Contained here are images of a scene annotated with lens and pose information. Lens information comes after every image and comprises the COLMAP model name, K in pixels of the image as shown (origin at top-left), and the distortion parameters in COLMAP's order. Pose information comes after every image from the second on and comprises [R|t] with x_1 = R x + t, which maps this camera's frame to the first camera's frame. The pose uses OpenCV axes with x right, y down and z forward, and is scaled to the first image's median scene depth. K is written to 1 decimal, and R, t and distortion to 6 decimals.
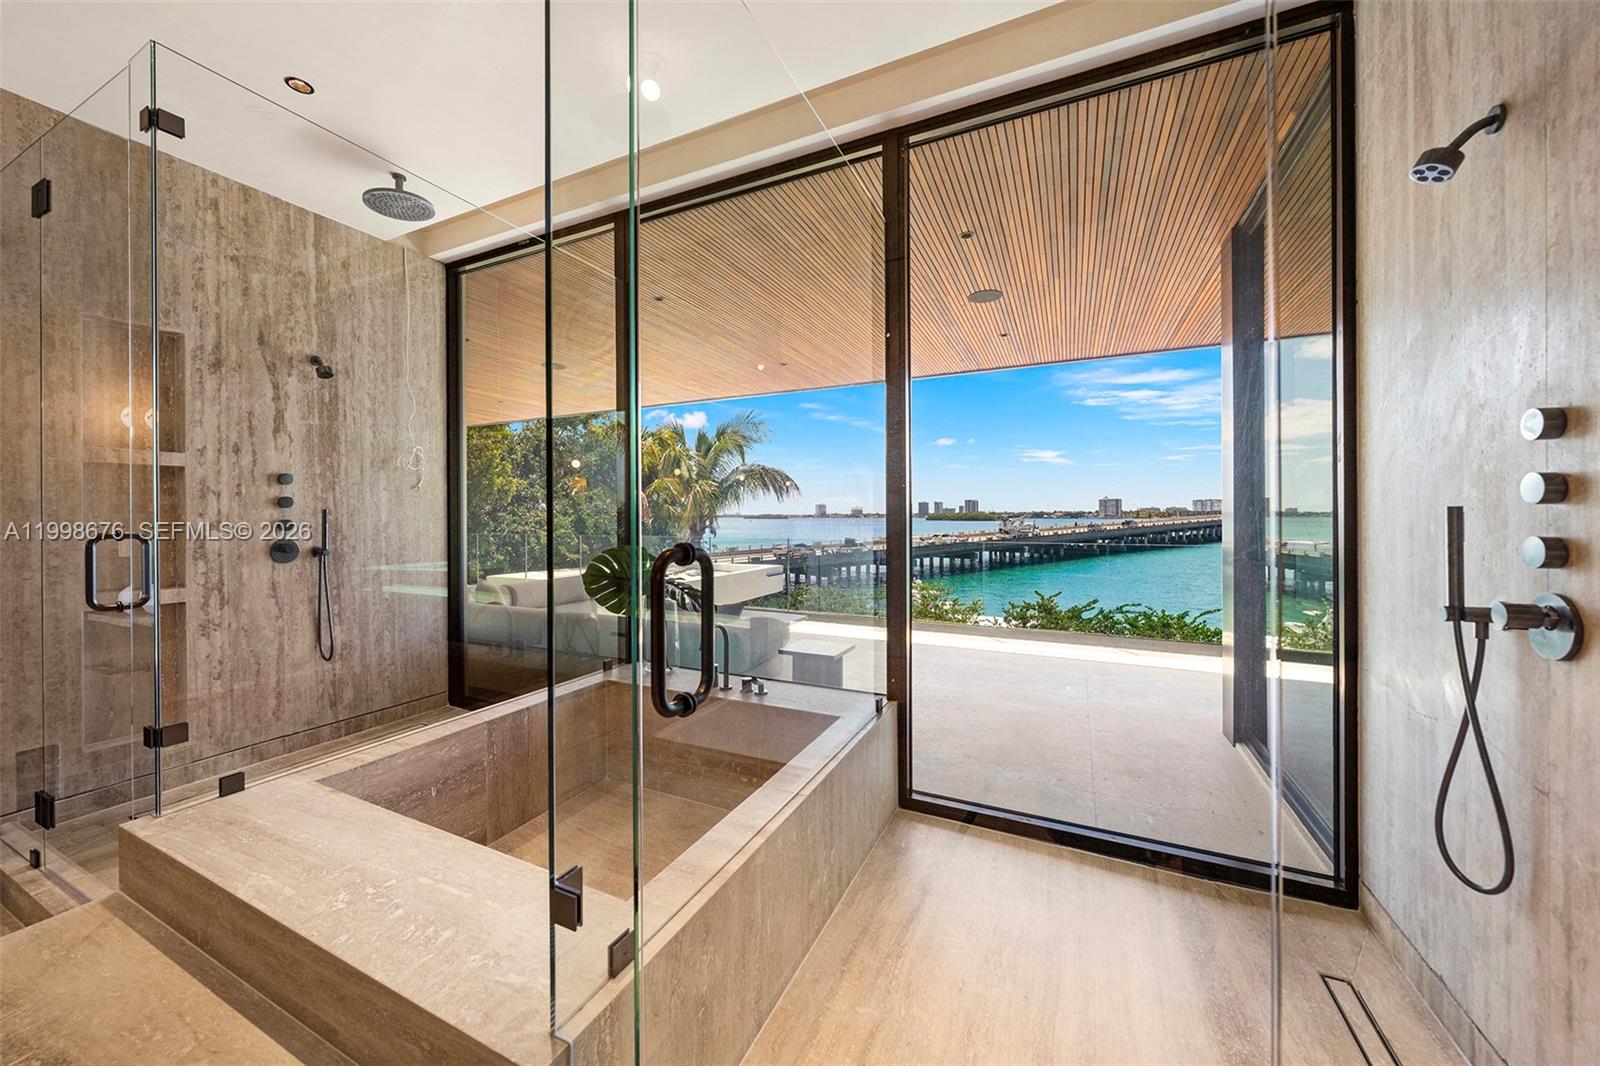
lens RADIAL K [[579.0, 0, 799.2], [0, 579.0, 518.4], [0, 0, 1]] dist [-0.002408, -0.000097]
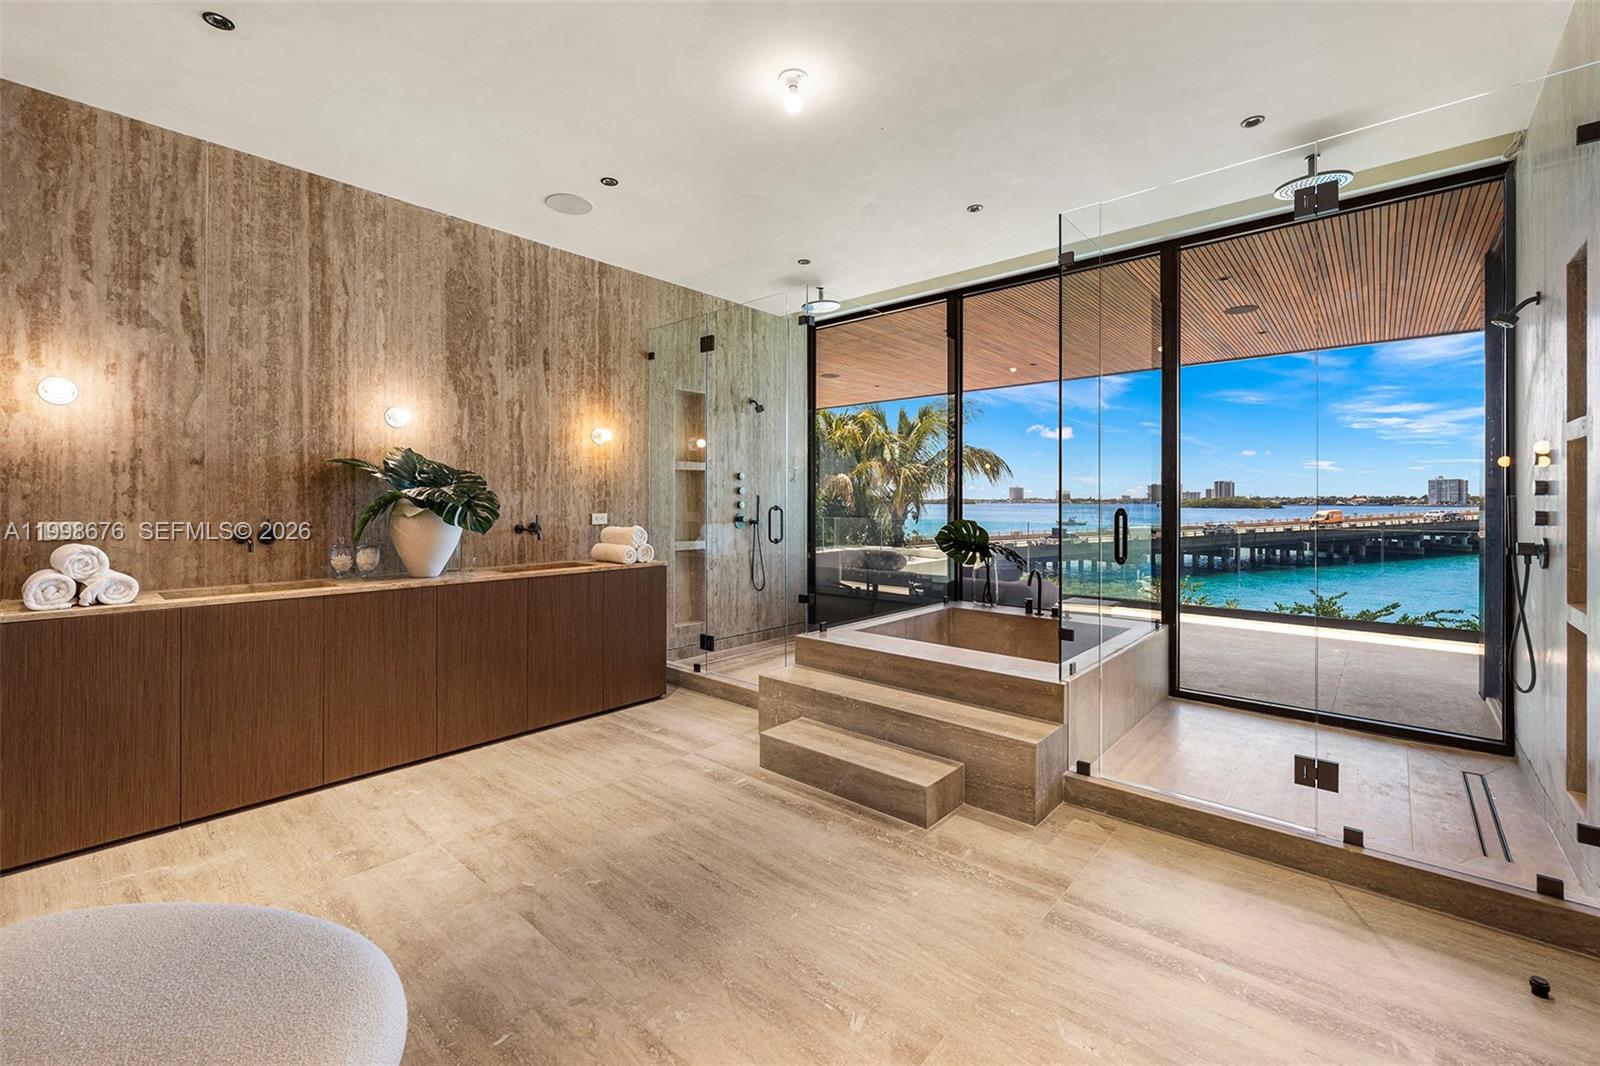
lens RADIAL K [[669.8, 0, 783.9], [0, 669.8, 505.4], [0, 0, 1]] dist [0.000608, -0.000622]
pose [[0.957591, 0.005682, -0.288076, -0.098007], [-0.004939, 0.999982, 0.003305, 0.002611], [0.288089, -0.001742, 0.957602, -0.322689]]
